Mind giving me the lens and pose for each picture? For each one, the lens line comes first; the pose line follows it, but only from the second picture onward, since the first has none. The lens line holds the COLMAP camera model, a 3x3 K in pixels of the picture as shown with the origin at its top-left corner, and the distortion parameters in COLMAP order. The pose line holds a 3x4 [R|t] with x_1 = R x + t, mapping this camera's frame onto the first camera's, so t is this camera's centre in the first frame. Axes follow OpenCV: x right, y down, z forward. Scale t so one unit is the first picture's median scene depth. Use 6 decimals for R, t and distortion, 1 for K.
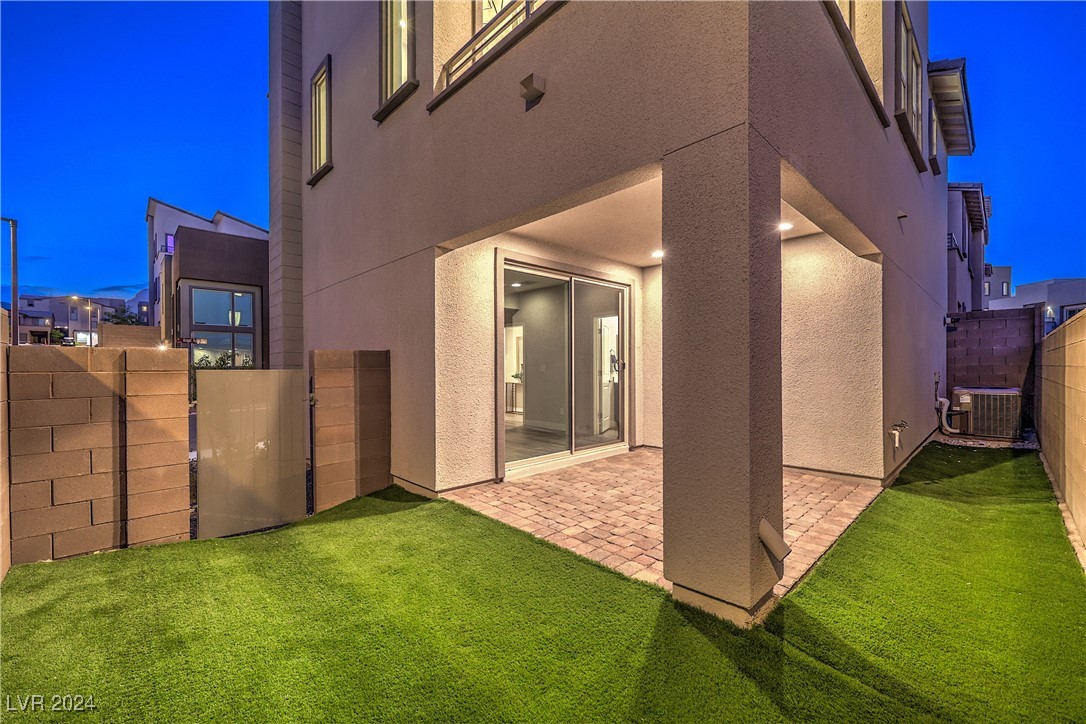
lens RADIAL K [[443.4, 0, 545.7], [0, 443.4, 368.9], [0, 0, 1]] dist [-0.001169, -0.000132]
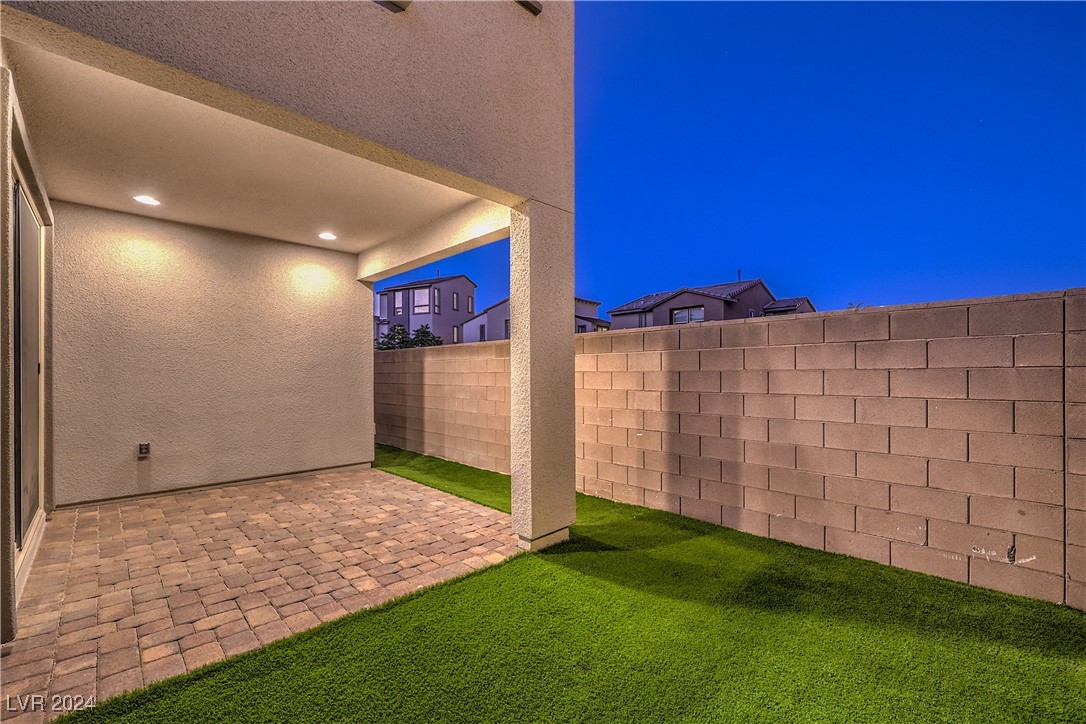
lens RADIAL K [[451.3, 0, 541.7], [0, 451.3, 375.5], [0, 0, 1]] dist [-0.001273, -0.000212]
pose [[-0.006545, 0.001138, 0.999978, -0.613785], [0.006219, 0.999980, -0.001098, 0.009241], [-0.999959, 0.006212, -0.006552, 0.603502]]
